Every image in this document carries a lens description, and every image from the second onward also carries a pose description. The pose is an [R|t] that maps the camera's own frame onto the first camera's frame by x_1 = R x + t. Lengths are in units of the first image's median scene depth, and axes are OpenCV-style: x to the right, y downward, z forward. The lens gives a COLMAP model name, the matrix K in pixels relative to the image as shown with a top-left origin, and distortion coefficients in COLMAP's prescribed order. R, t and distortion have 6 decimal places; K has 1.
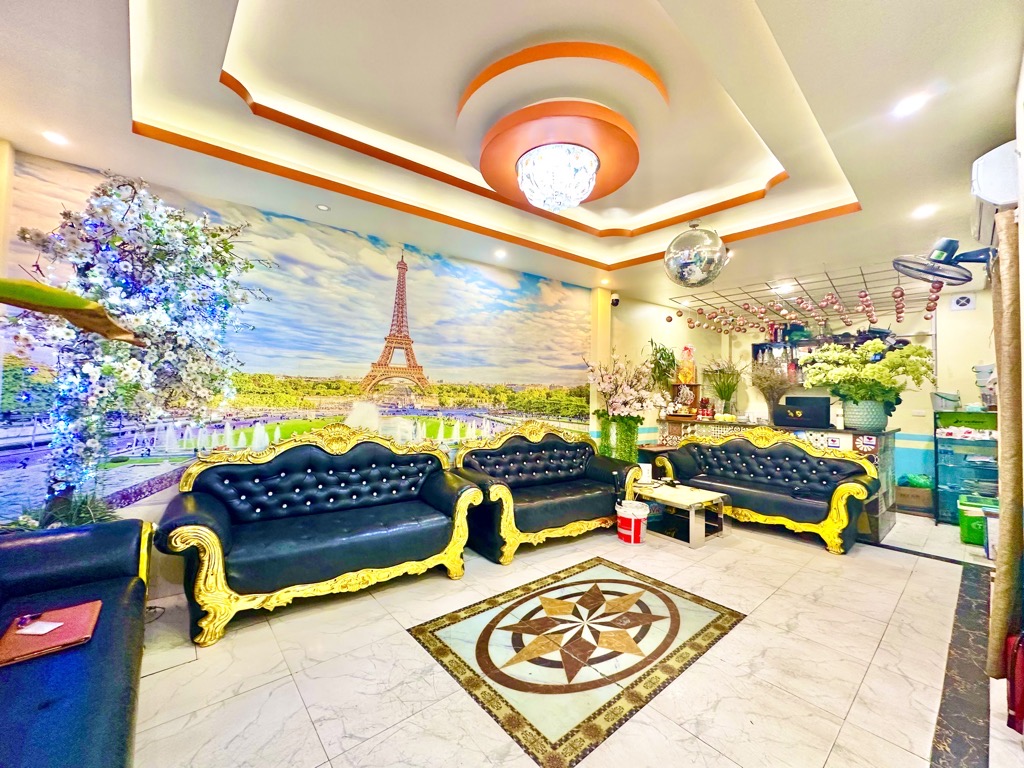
lens RADIAL K [[407.2, 0, 510.5], [0, 407.2, 388.7], [0, 0, 1]] dist [0.001372, -0.000266]
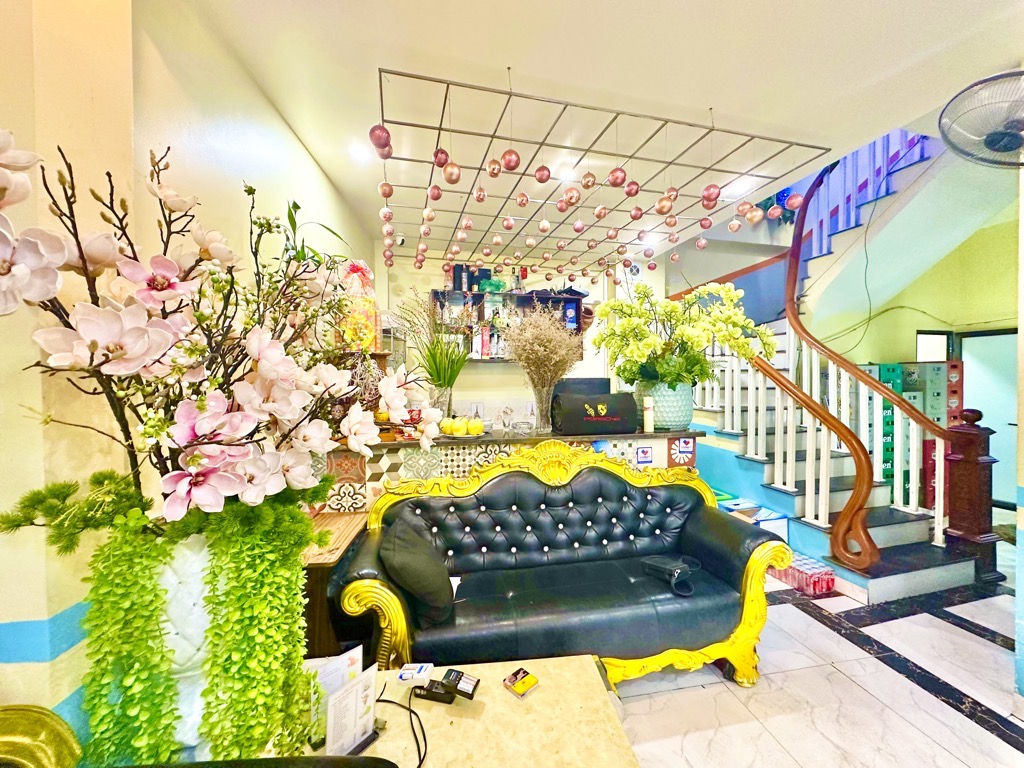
lens RADIAL K [[407.2, 0, 511.8], [0, 407.2, 386.3], [0, 0, 1]] dist [0.001372, -0.000266]
pose [[0.489816, -0.038233, 0.870987, 0.197830], [-0.001549, 0.998998, 0.044723, 0.006502], [-0.871824, -0.023255, 0.489266, 0.919796]]
